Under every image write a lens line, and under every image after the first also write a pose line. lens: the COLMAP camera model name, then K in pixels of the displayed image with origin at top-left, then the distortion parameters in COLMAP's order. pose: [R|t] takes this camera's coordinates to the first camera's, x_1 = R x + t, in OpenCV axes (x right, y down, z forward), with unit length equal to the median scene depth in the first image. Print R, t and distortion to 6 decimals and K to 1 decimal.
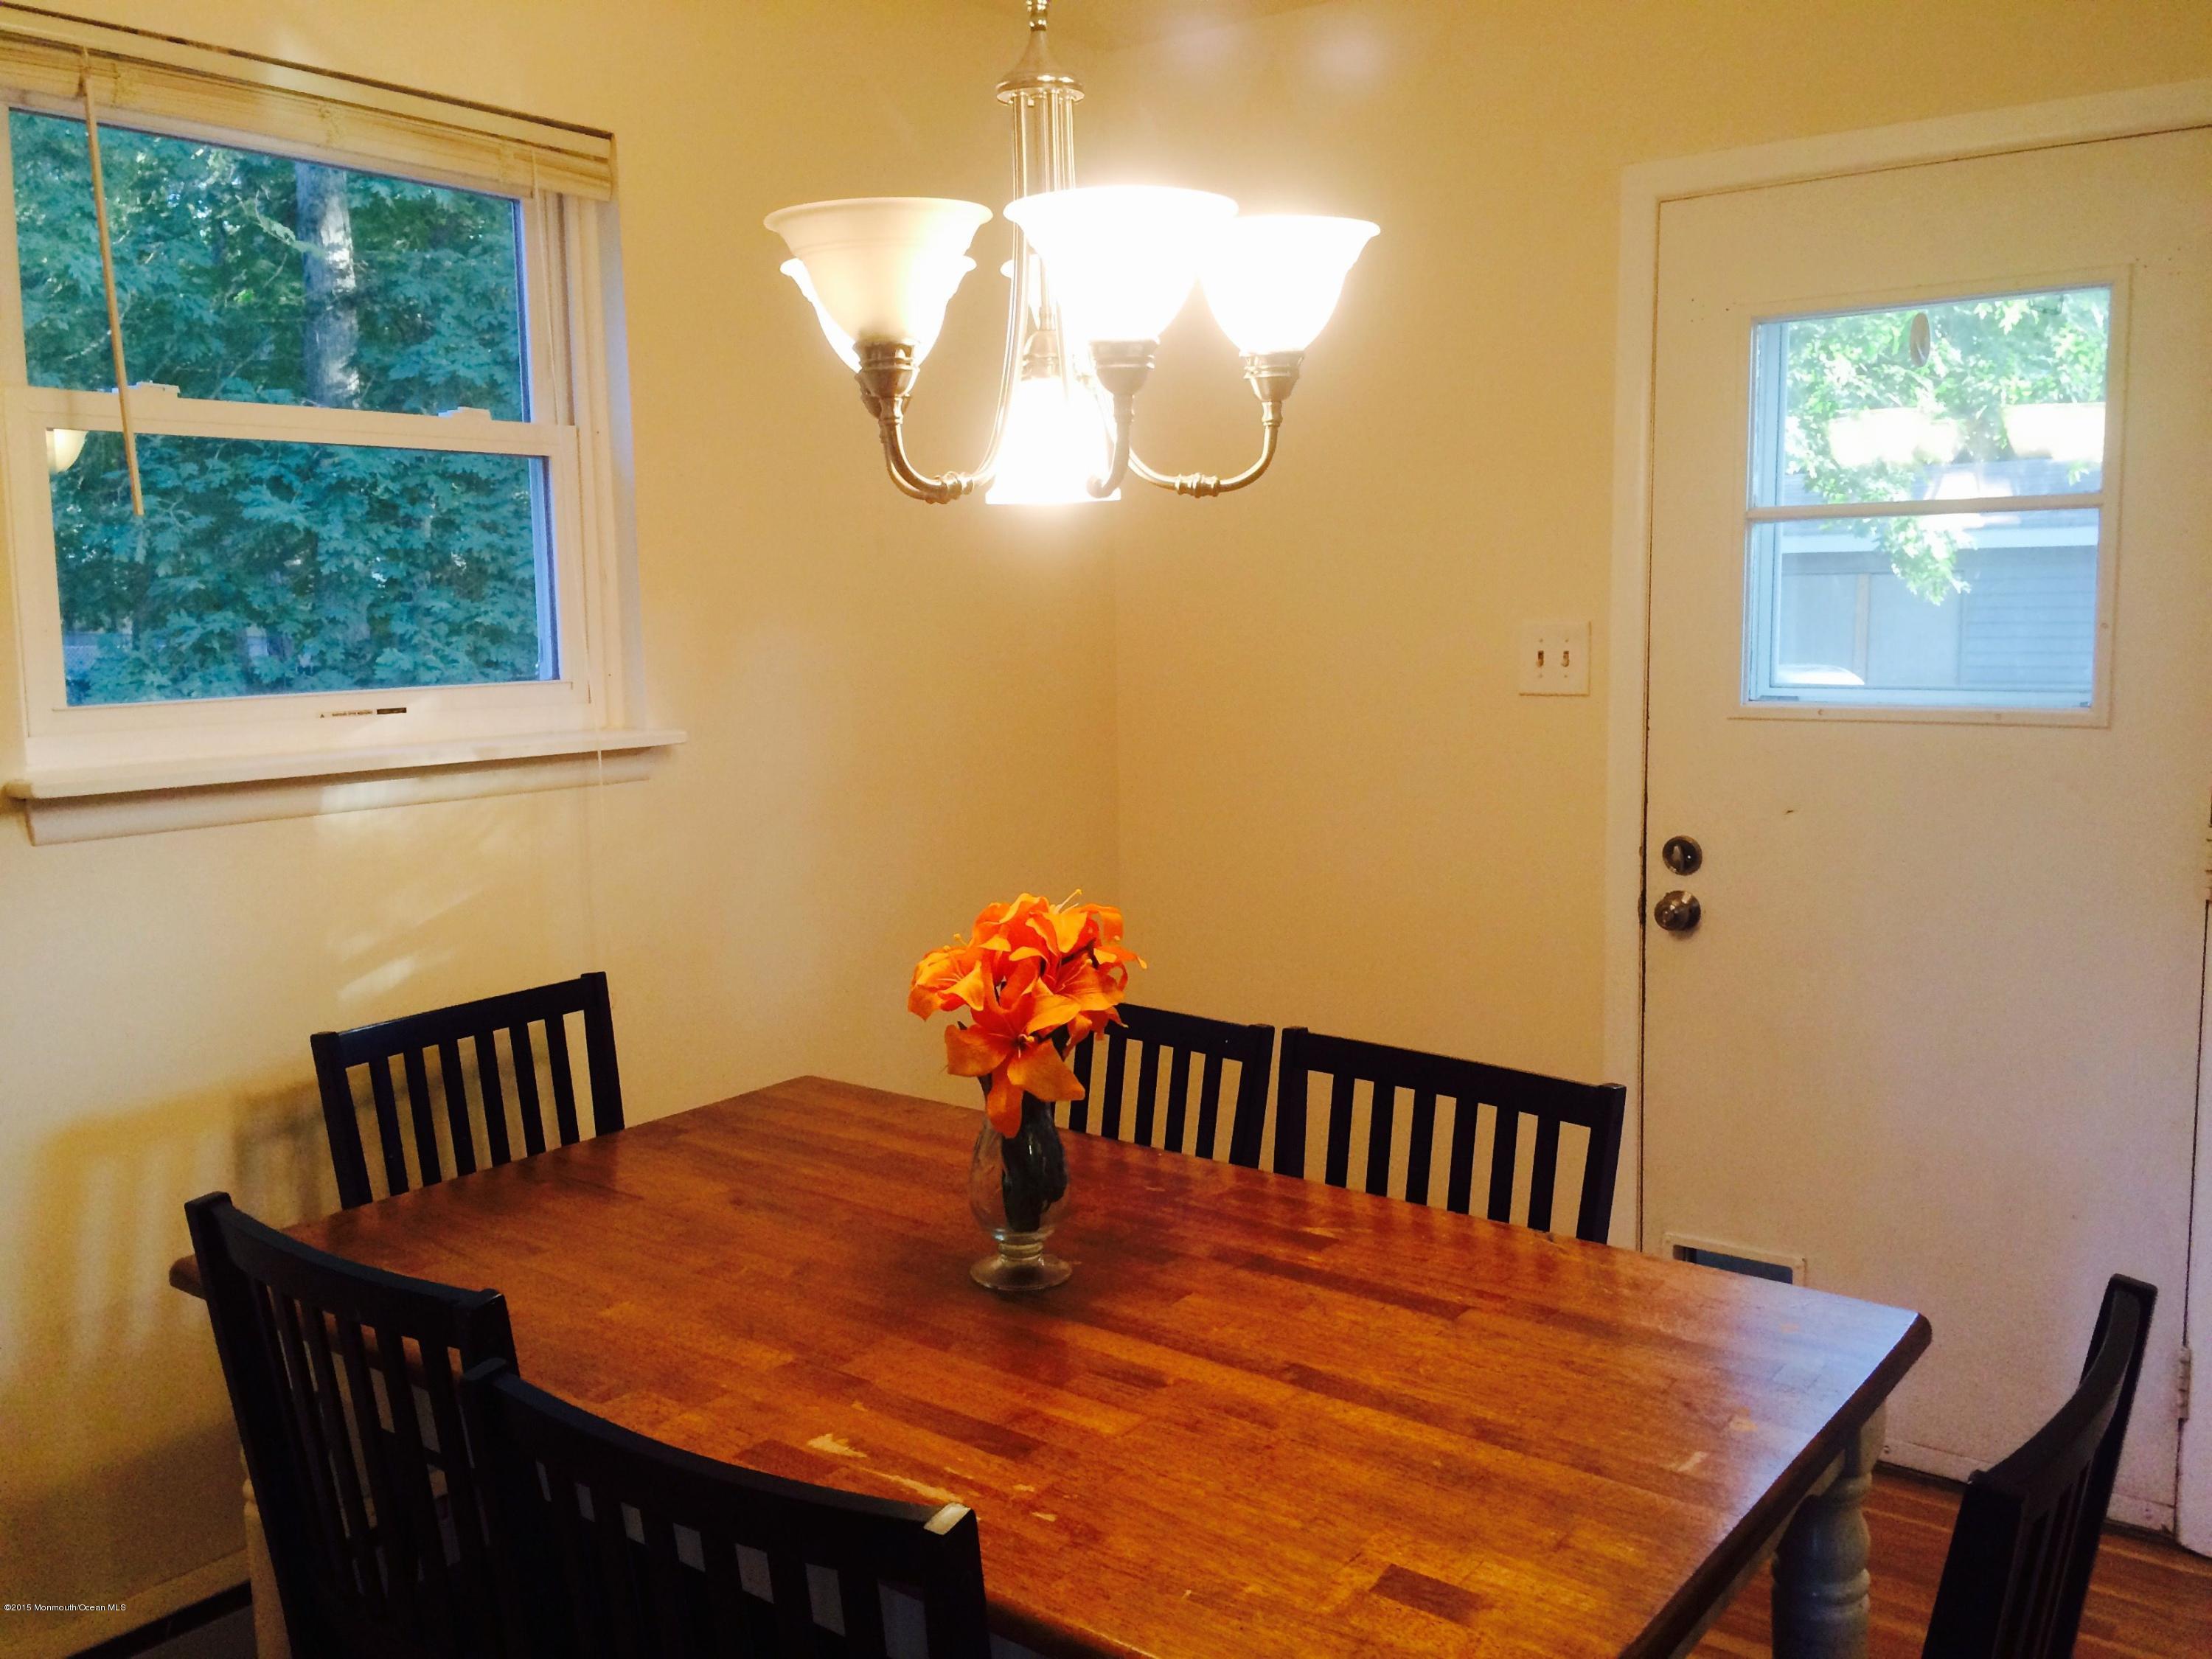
lens RADIAL K [[1882.1, 0, 1119.6], [0, 1882.1, 810.7], [0, 0, 1]] dist [0.057372, -0.093069]
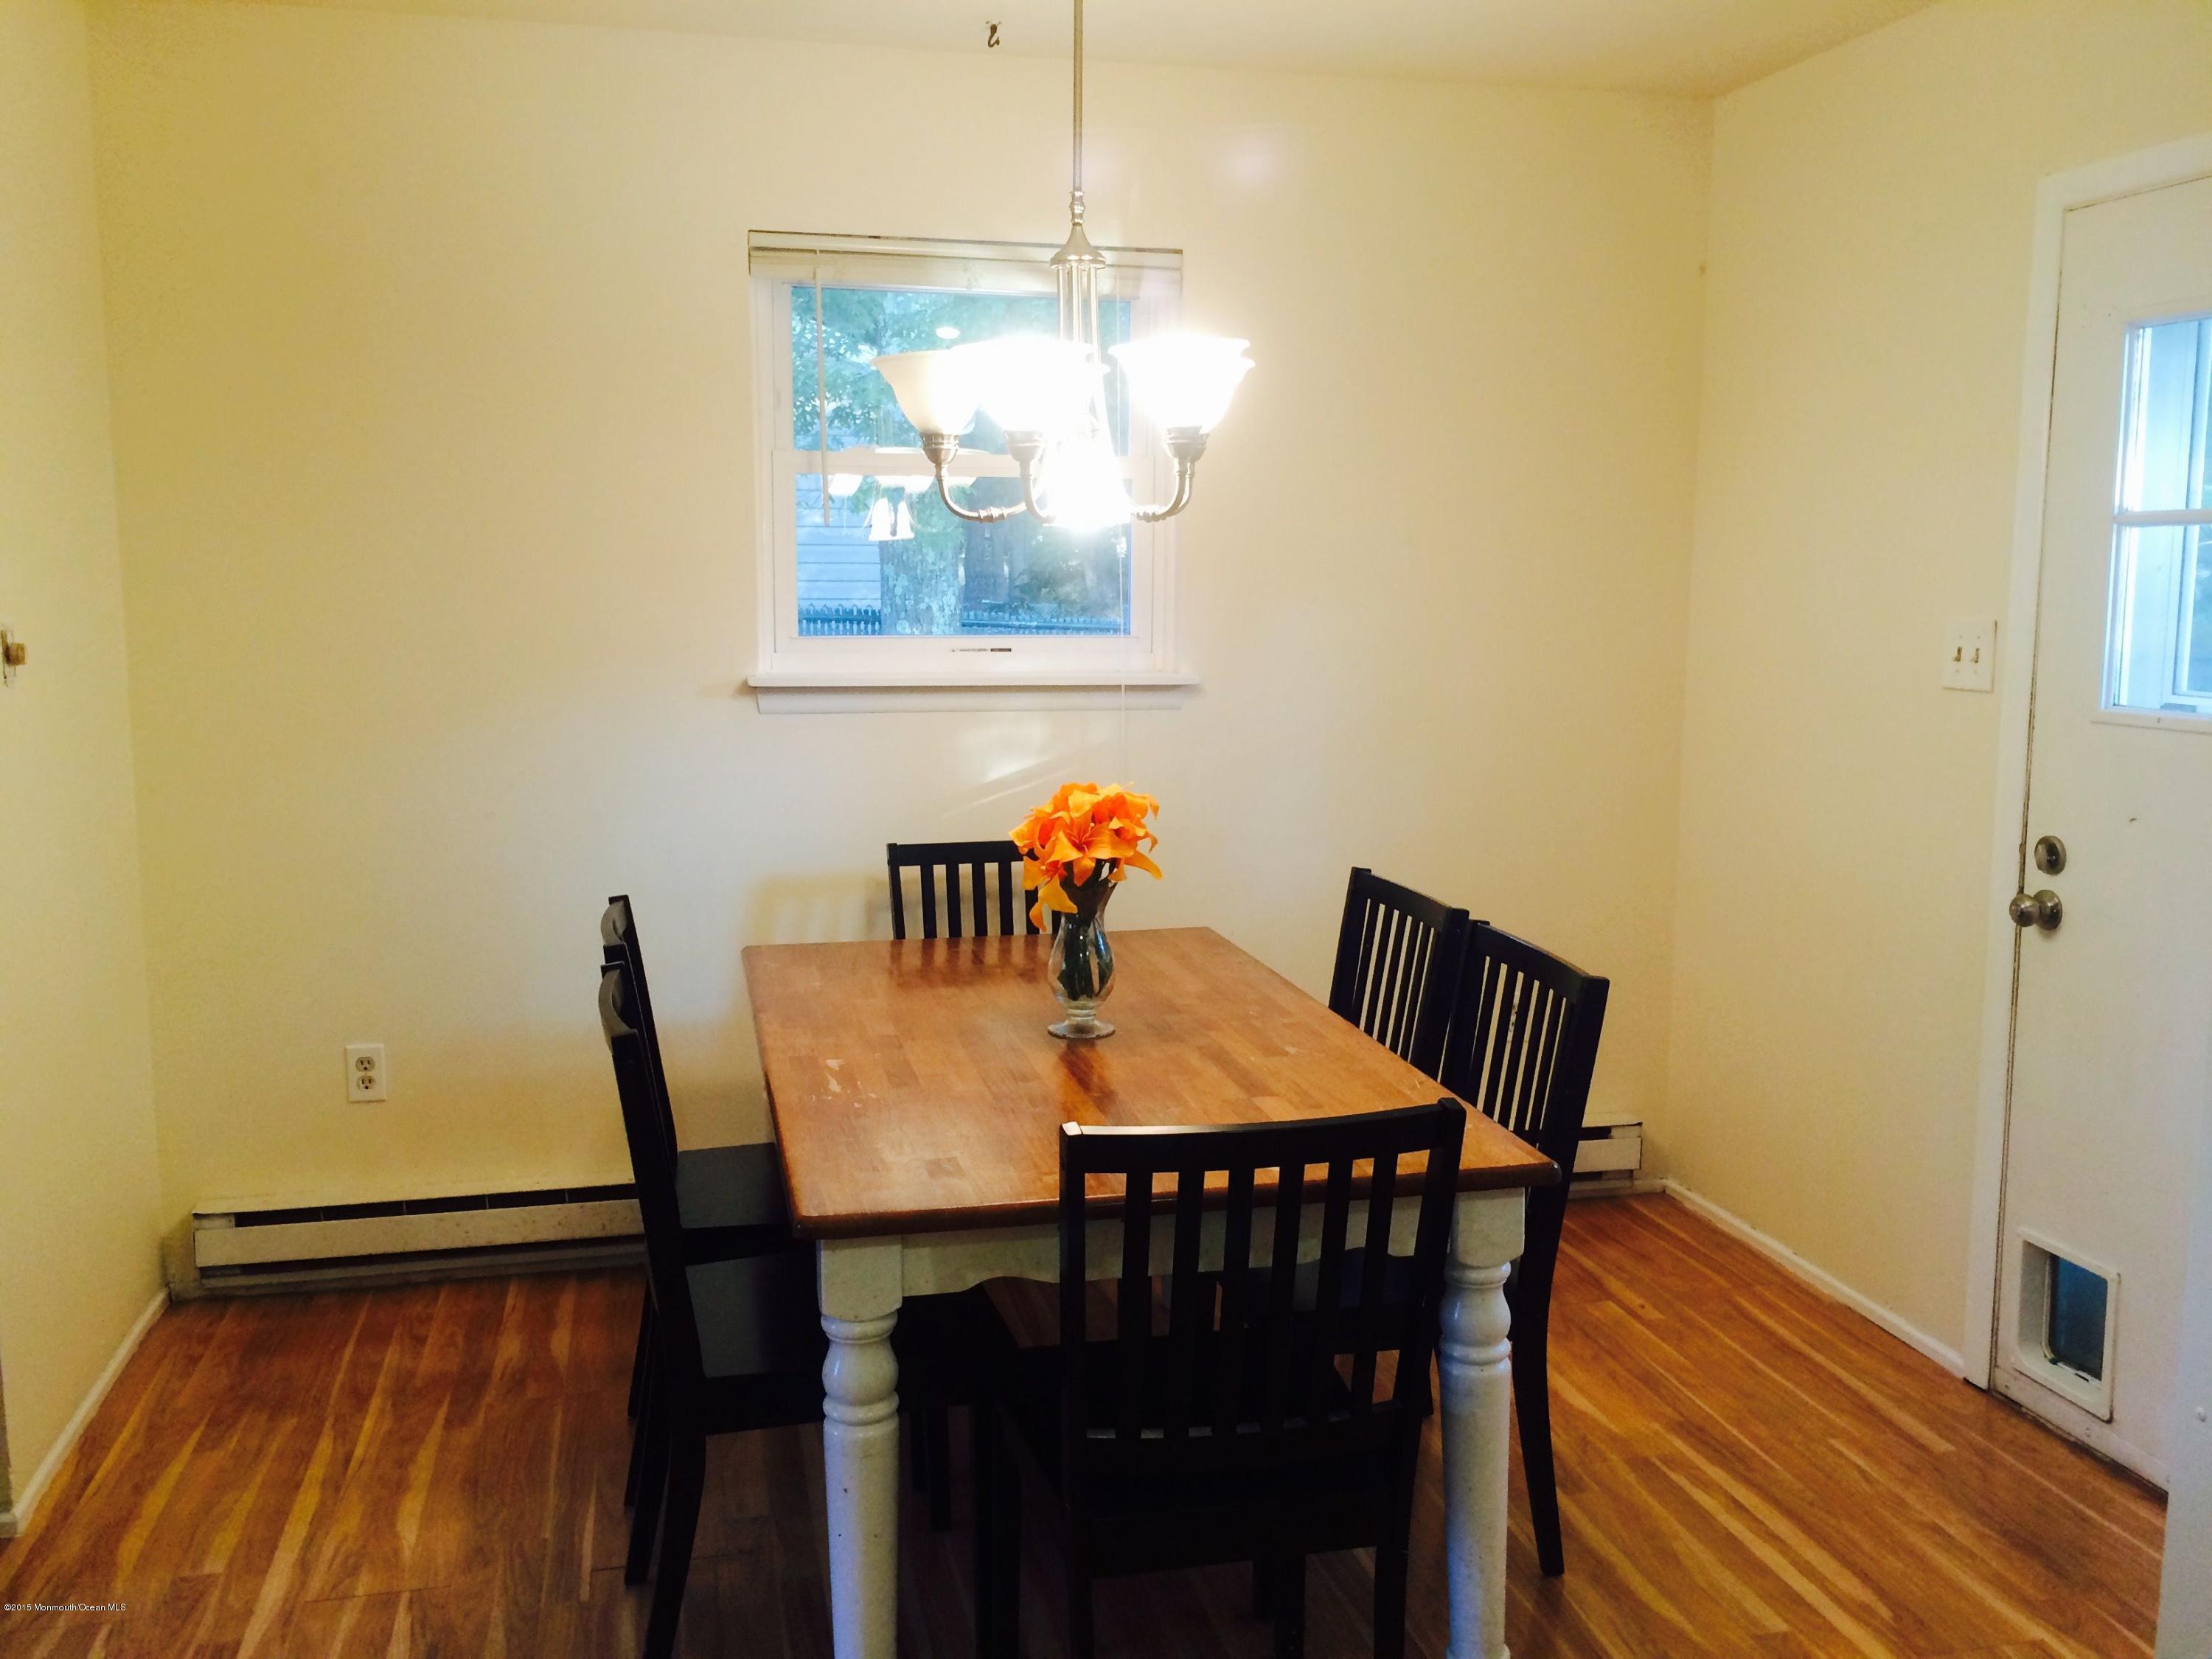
lens RADIAL K [[1882.1, 0, 1119.6], [0, 1882.1, 810.7], [0, 0, 1]] dist [0.057372, -0.093069]
pose [[0.771396, 0.100306, -0.628400, 0.651438], [-0.090565, 0.994752, 0.047610, -0.004195], [0.629878, 0.020185, 0.776432, -0.118214]]
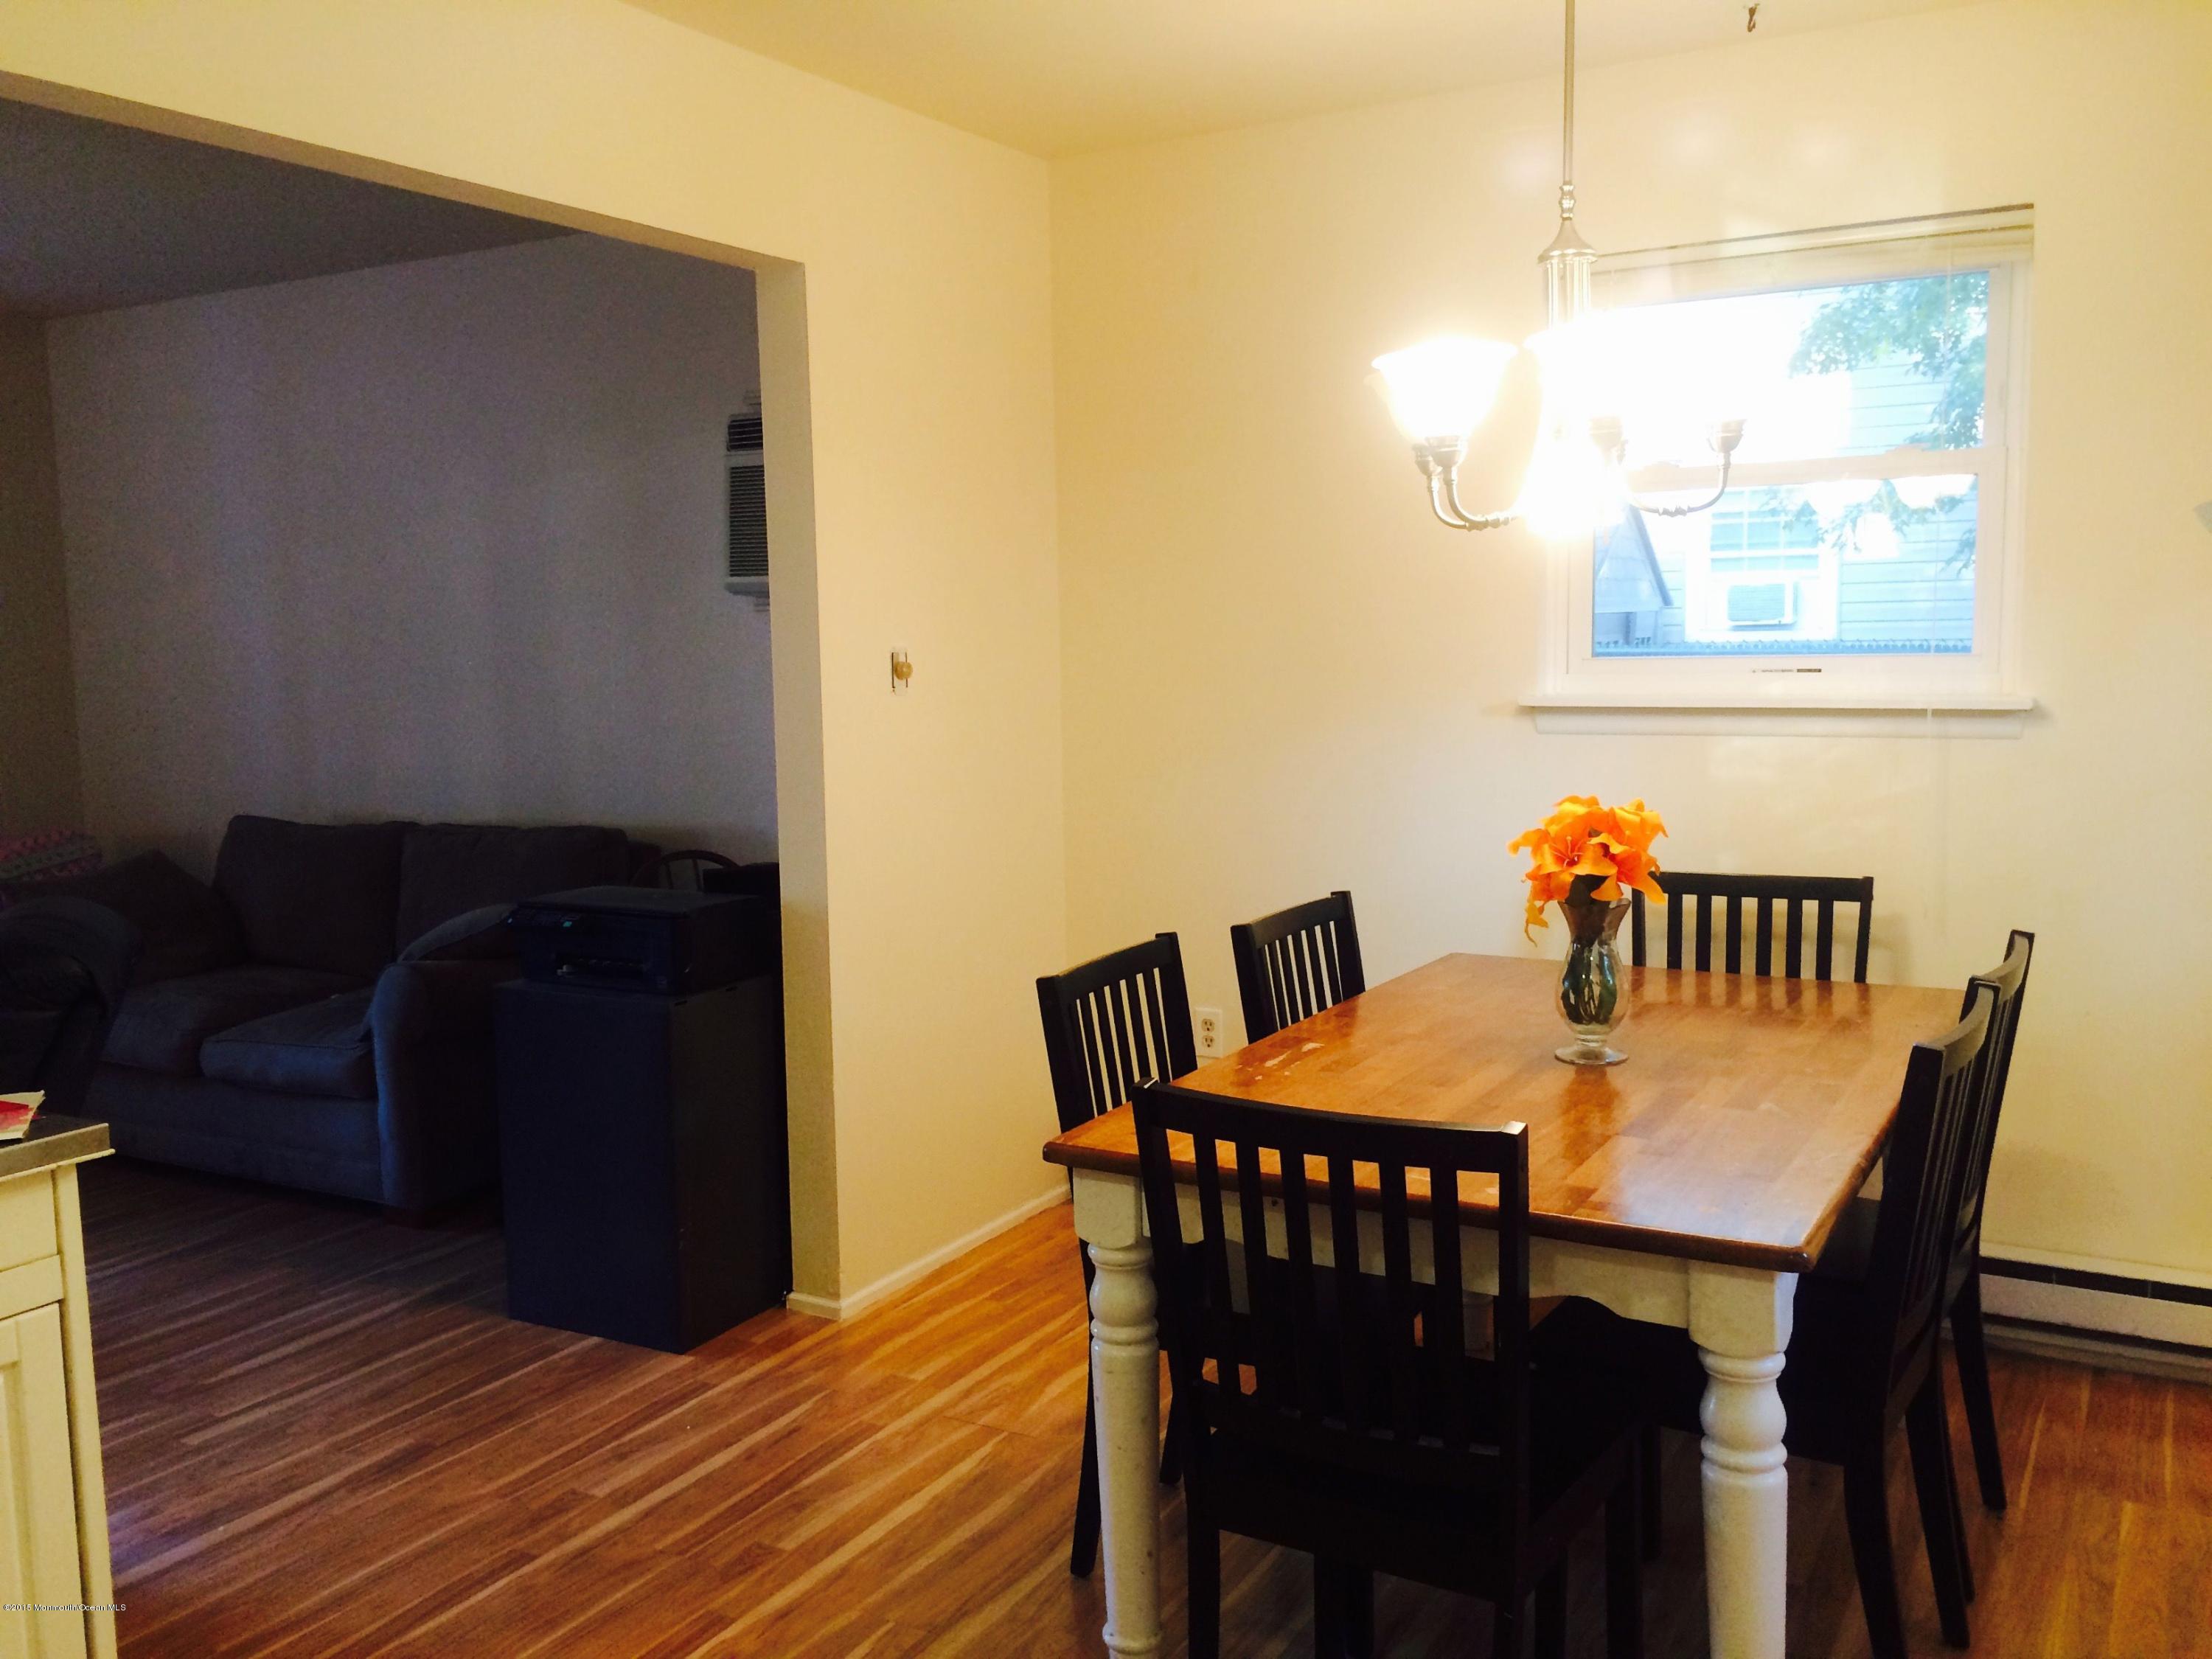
lens RADIAL K [[1895.6, 0, 1106.0], [0, 1895.6, 829.5], [0, 0, 1]] dist [0.008036, 0.002003]
pose [[0.121109, 0.116496, -0.985780, 0.944721], [-0.098723, 0.989579, 0.104816, -0.031432], [0.987718, 0.084624, 0.131348, 0.303219]]
